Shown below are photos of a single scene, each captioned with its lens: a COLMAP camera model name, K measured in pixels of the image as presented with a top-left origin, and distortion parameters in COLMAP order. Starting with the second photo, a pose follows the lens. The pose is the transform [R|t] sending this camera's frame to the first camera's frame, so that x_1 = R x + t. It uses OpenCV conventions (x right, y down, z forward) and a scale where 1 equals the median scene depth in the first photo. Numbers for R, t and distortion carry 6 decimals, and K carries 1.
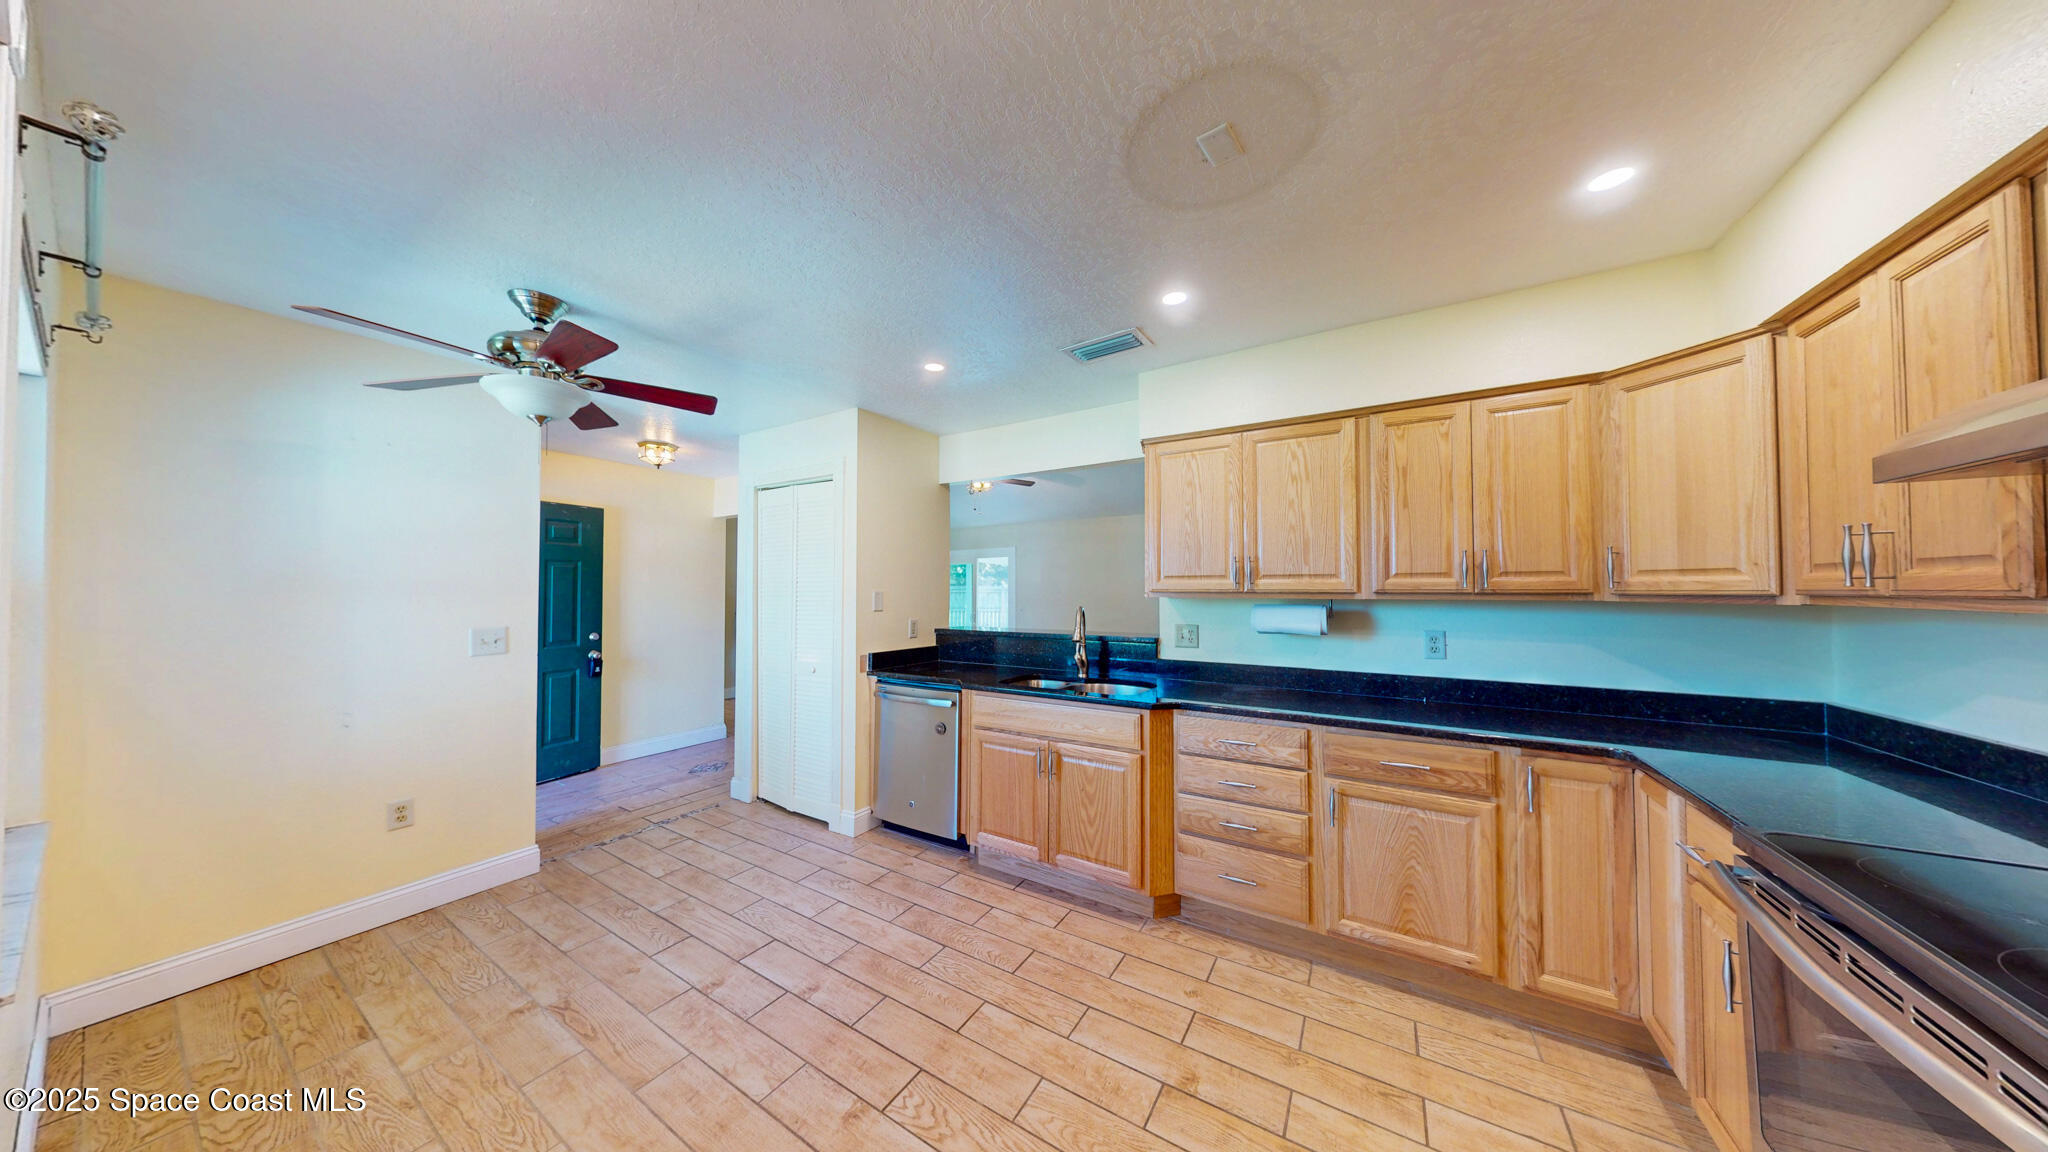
lens RADIAL K [[568.4, 0, 1026.4], [0, 568.4, 580.3], [0, 0, 1]] dist [-0.000333, 0.000090]
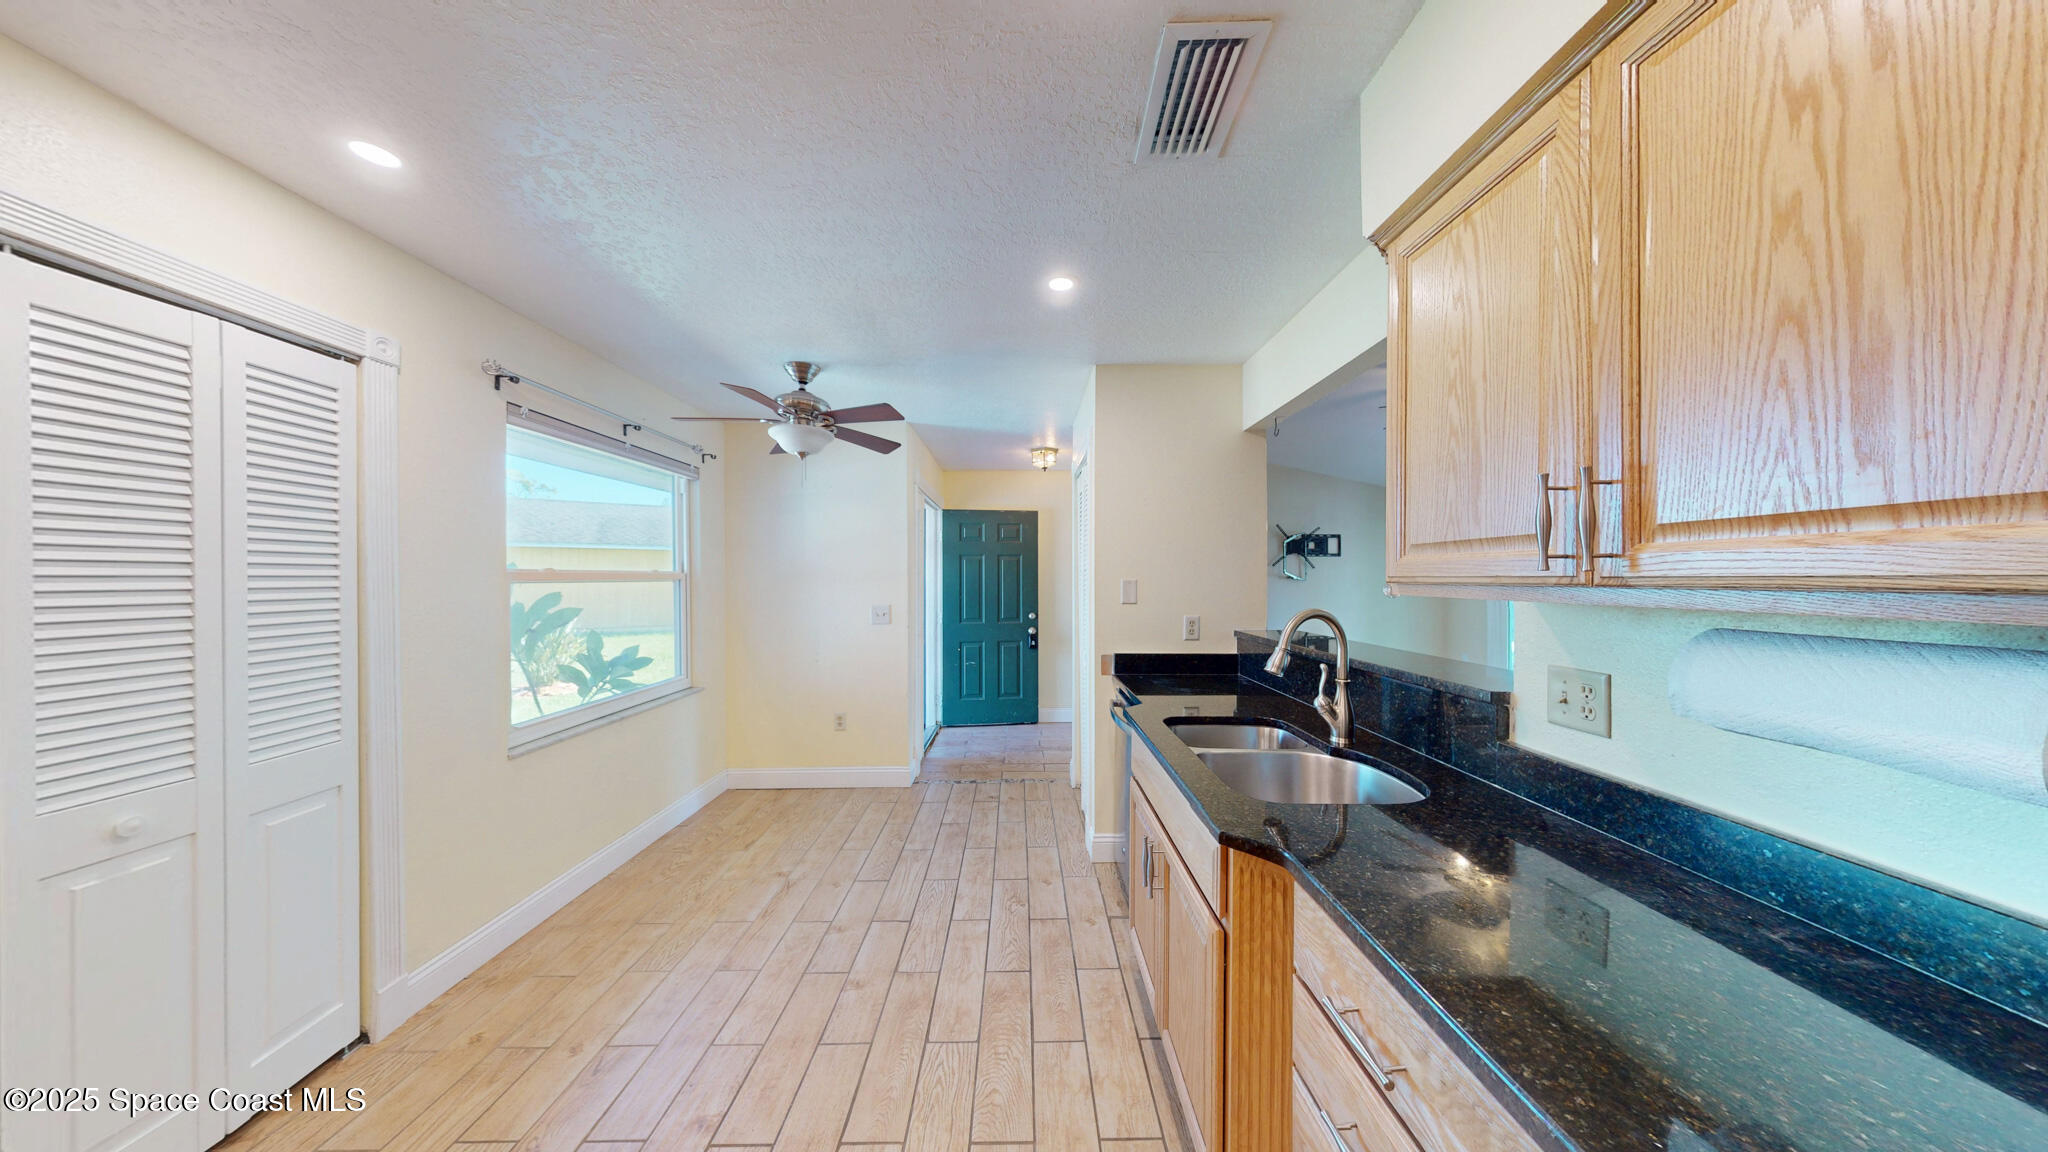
lens RADIAL K [[568.4, 0, 1027.0], [0, 568.4, 578.0], [0, 0, 1]] dist [-0.000333, 0.000090]
pose [[0.530102, -0.001279, -0.847933, 0.400316], [0.016875, 0.999817, 0.009042, 0.007248], [0.847766, -0.019103, 0.530026, 0.483018]]
